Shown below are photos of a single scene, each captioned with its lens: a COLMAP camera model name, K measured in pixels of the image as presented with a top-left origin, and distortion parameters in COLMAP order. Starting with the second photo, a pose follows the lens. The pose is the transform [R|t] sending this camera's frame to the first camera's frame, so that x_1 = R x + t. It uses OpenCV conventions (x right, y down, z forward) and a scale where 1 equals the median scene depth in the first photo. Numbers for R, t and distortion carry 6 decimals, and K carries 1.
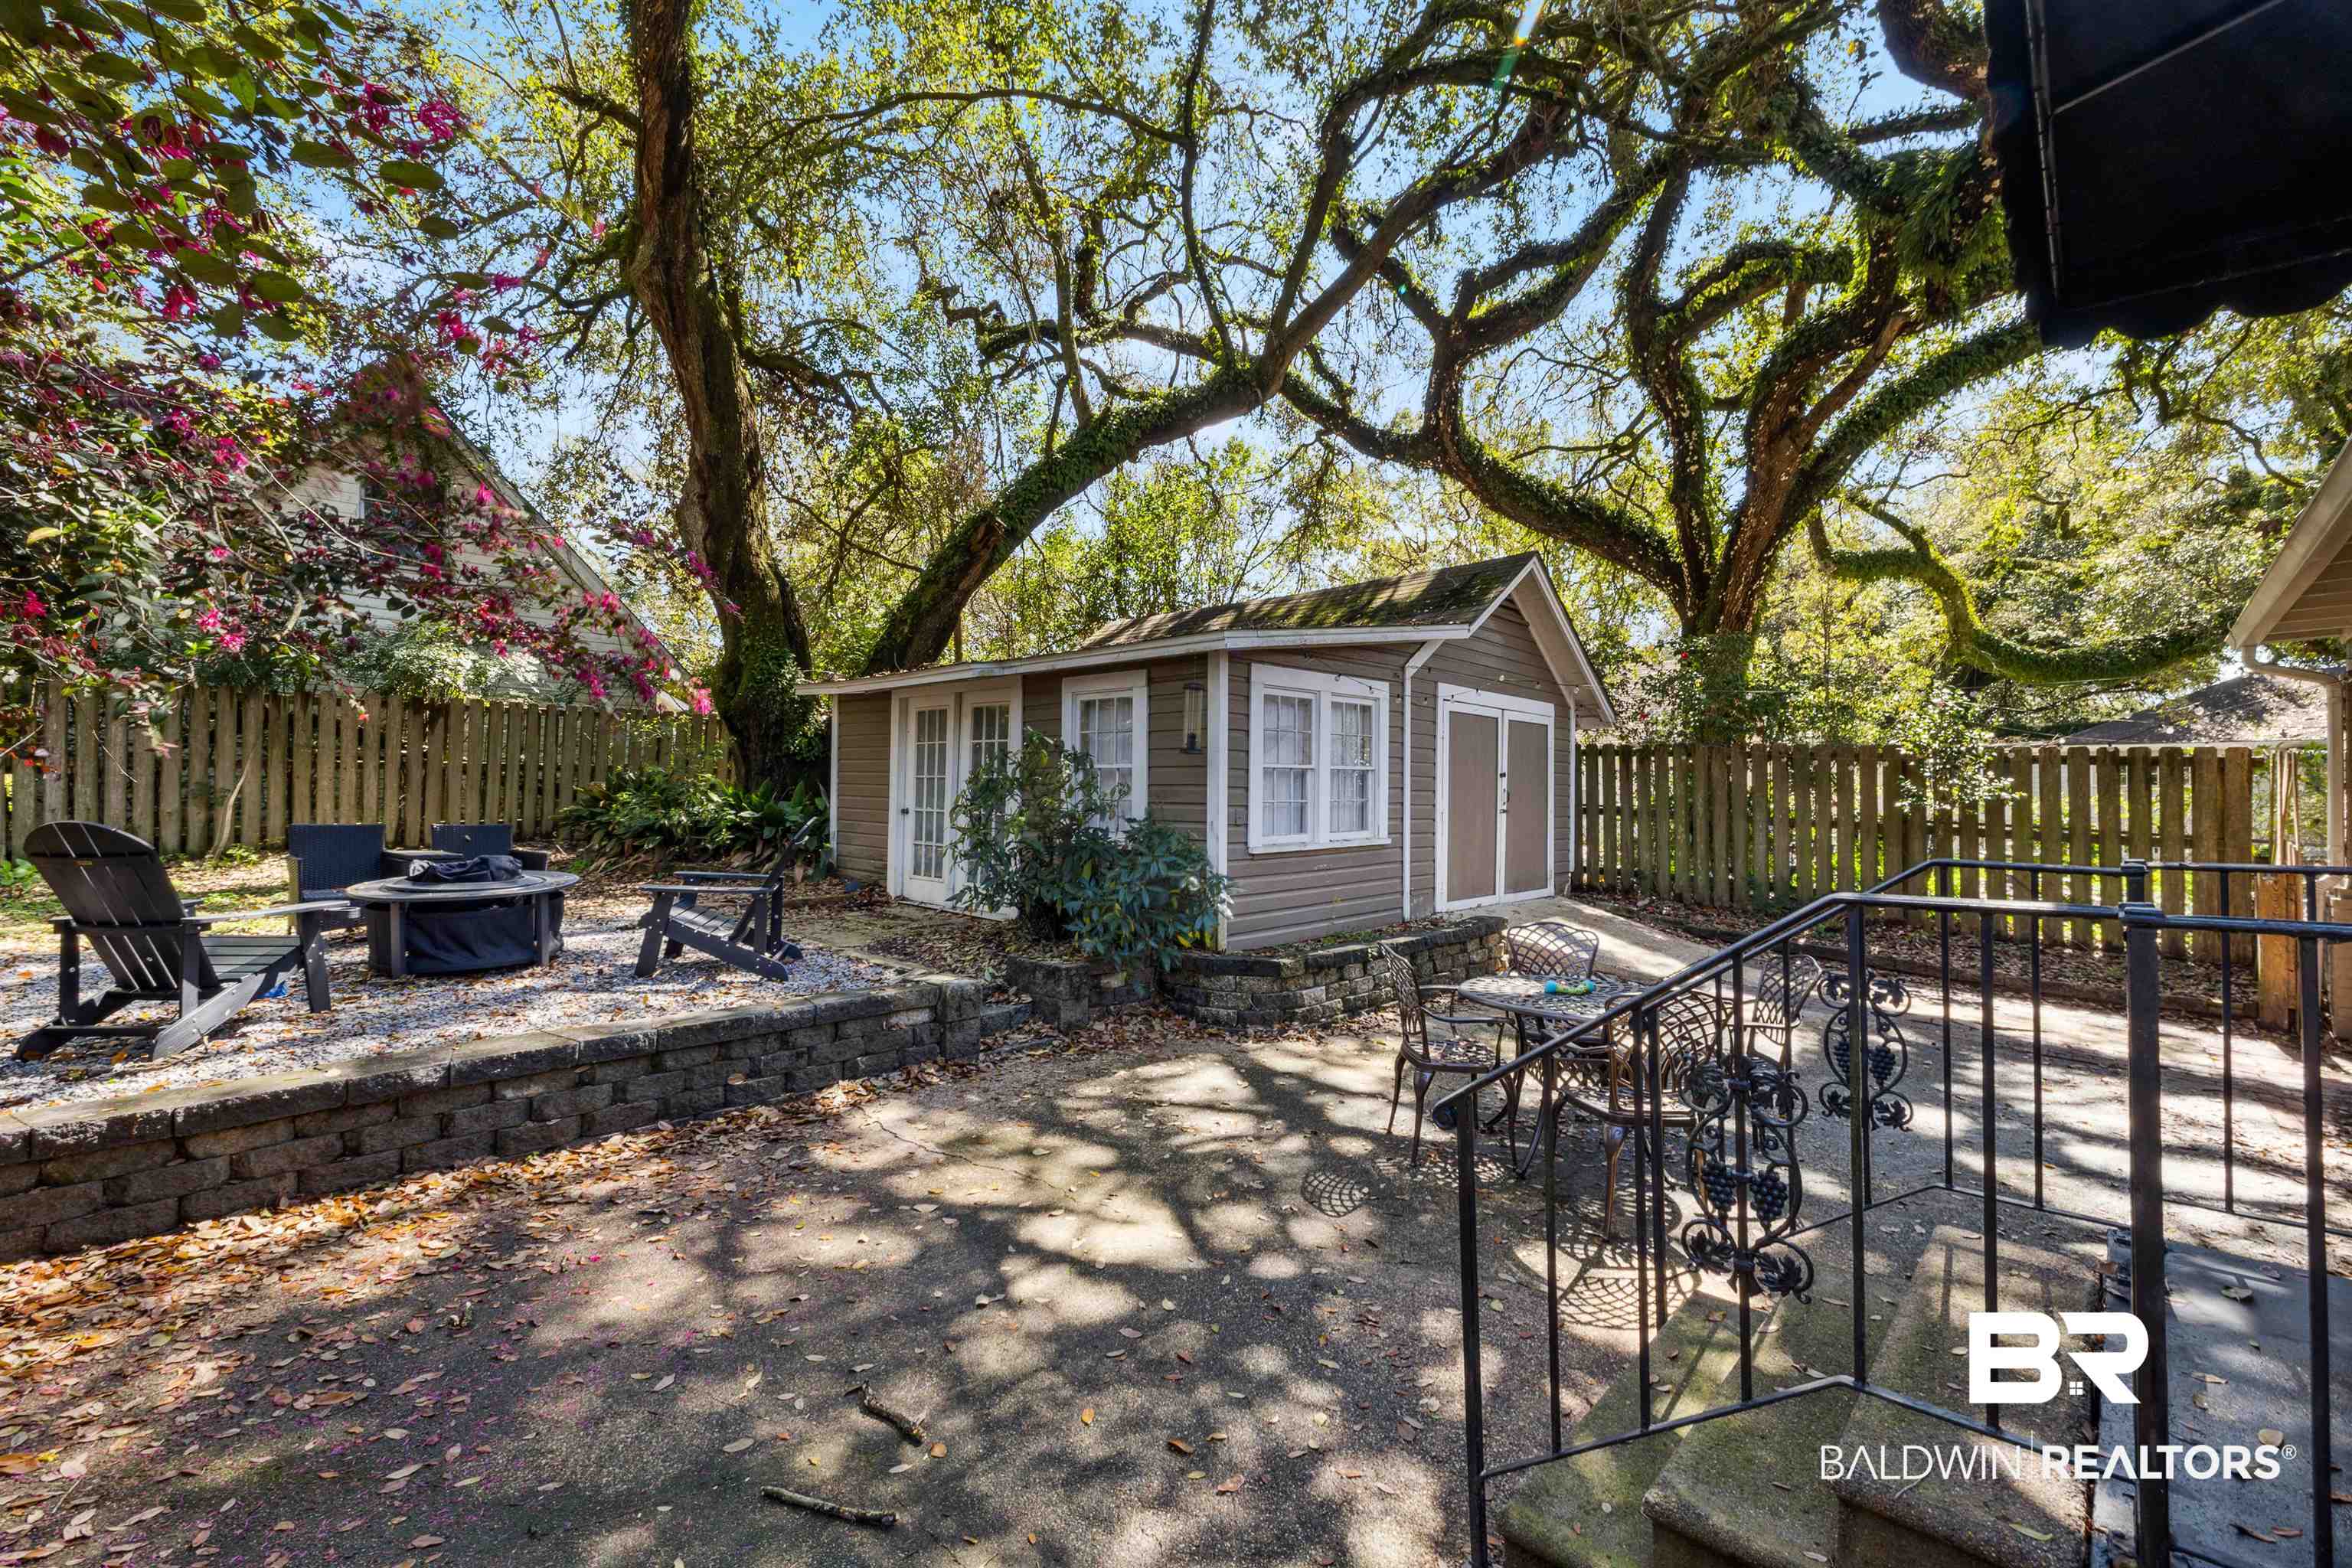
lens RADIAL K [[1004.0, 0, 1173.8], [0, 1004.0, 780.3], [0, 0, 1]] dist [-0.000498, 0.000603]
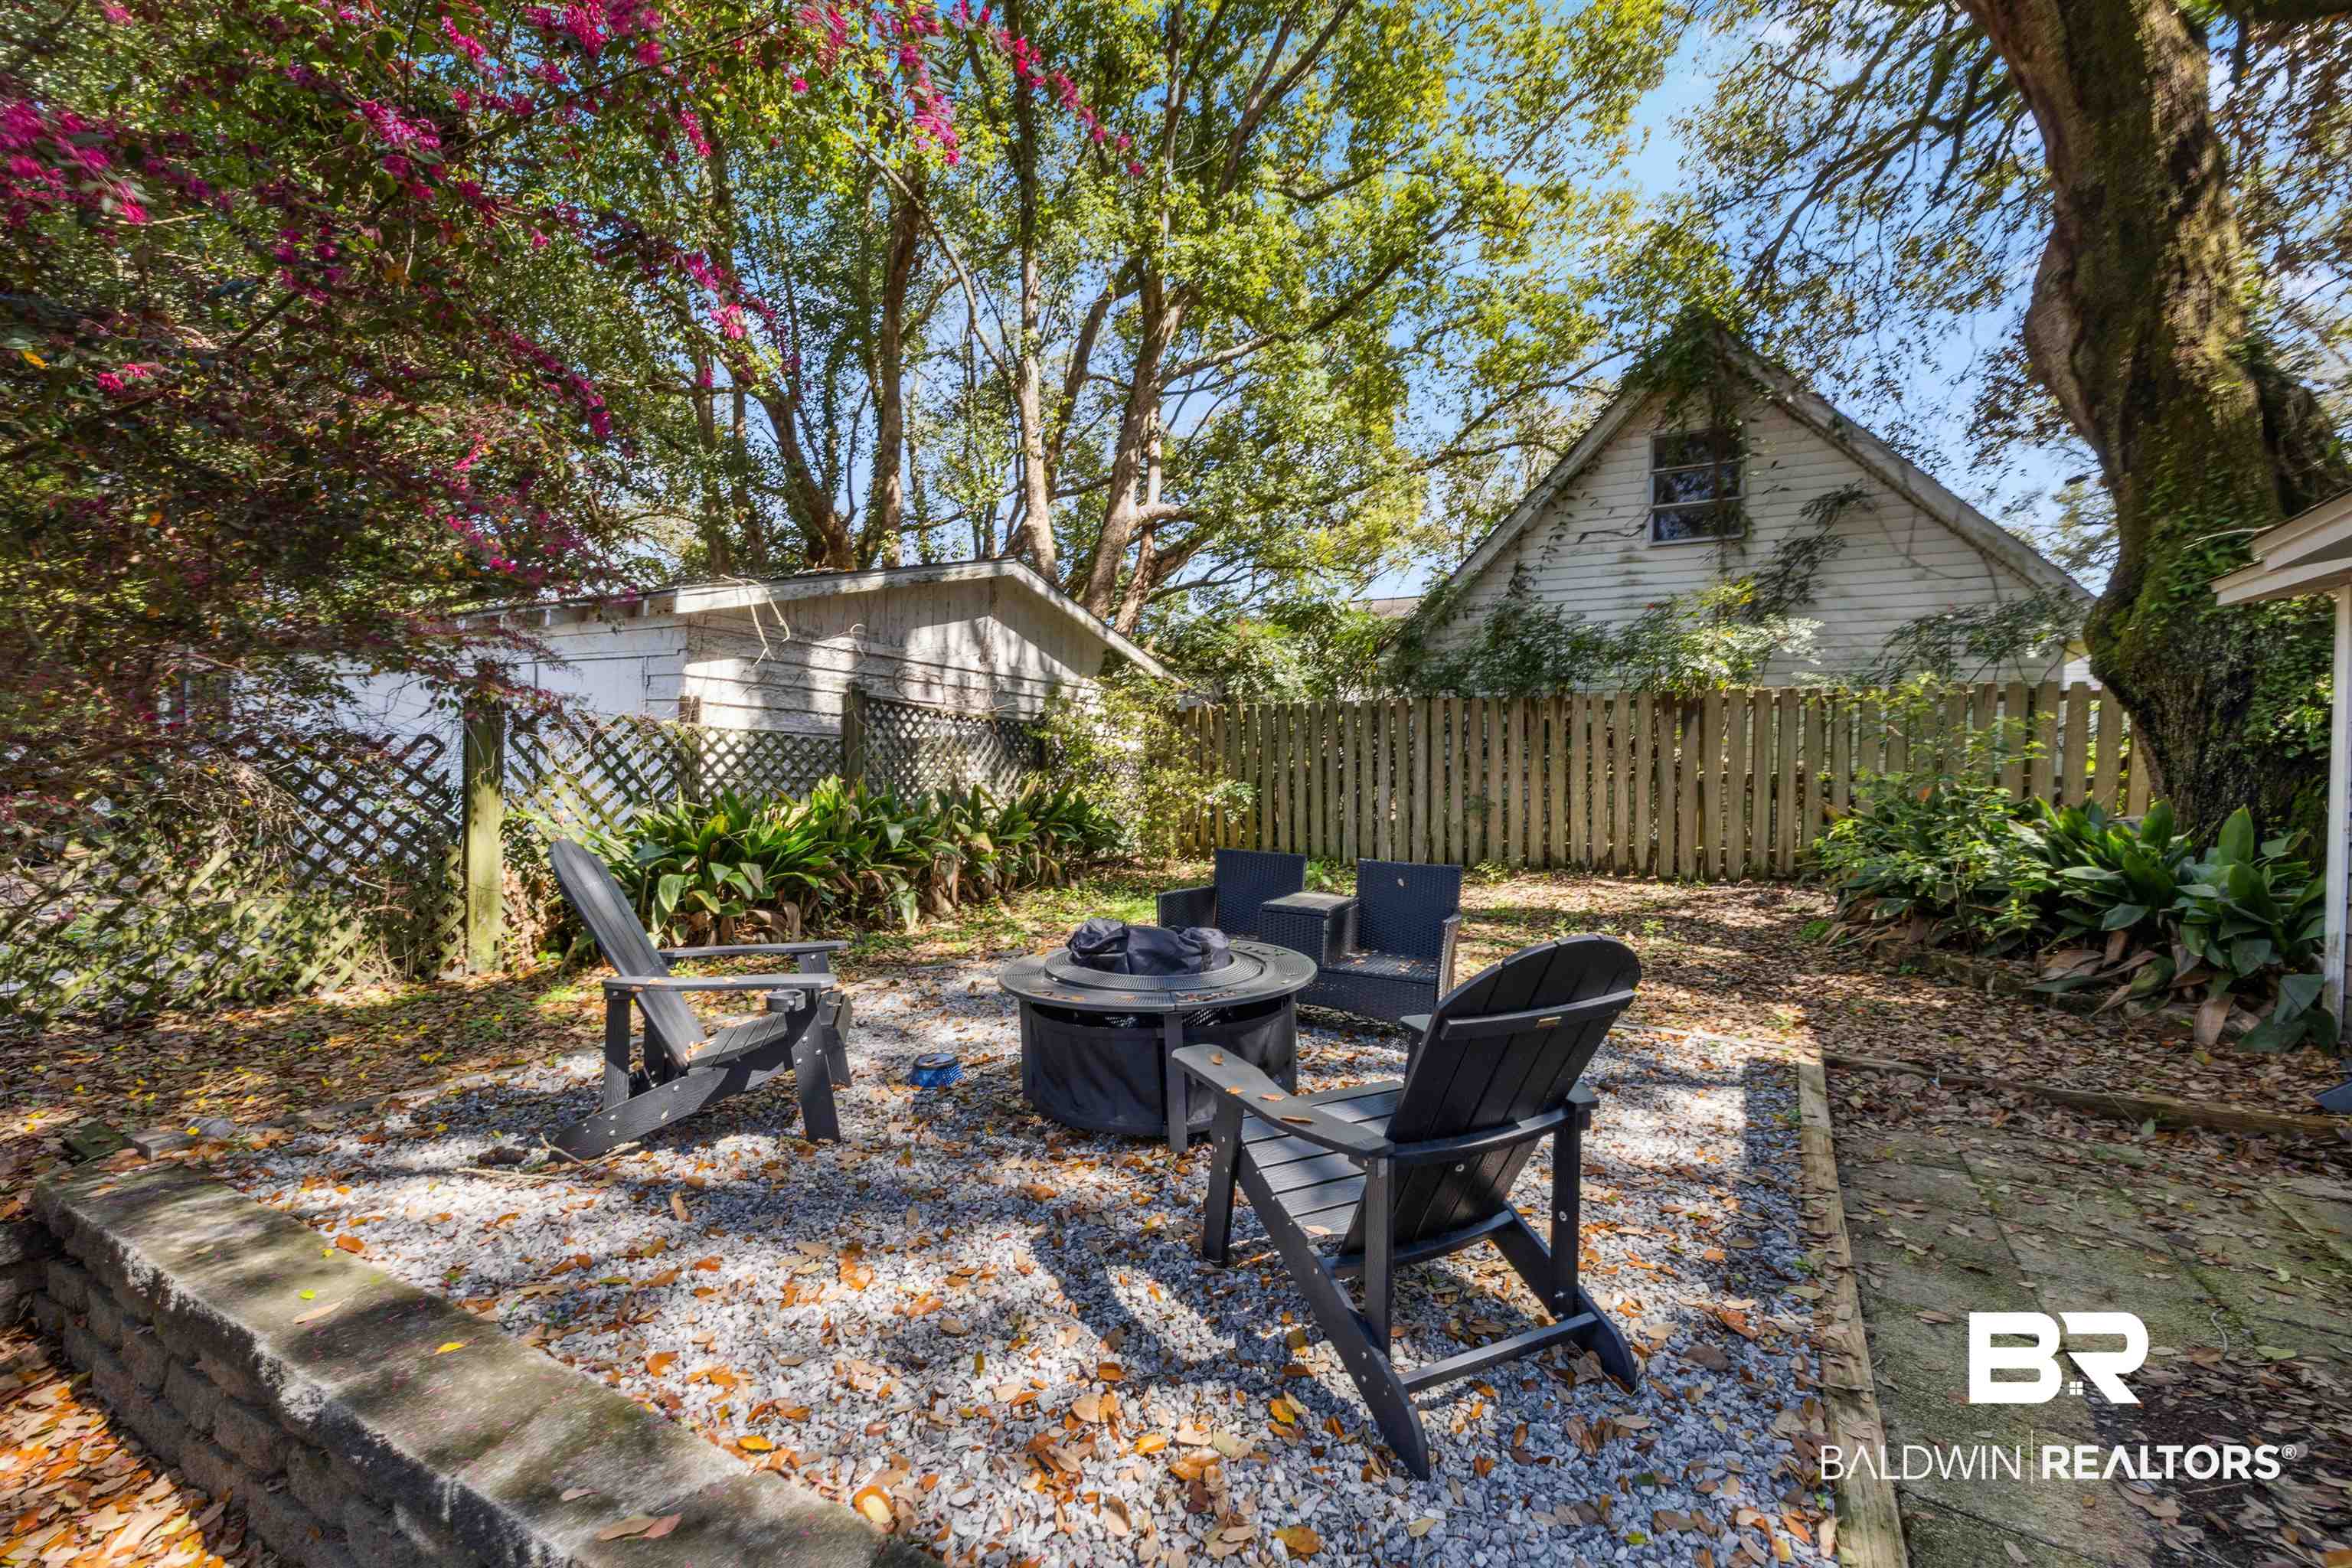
lens RADIAL K [[1004.0, 0, 1178.8], [0, 1004.0, 785.0], [0, 0, 1]] dist [-0.000498, 0.000603]
pose [[0.226120, 0.001216, -0.974099, -0.055389], [-0.007904, 0.999969, -0.000586, -0.004539], [0.974067, 0.007832, 0.226122, 0.460639]]
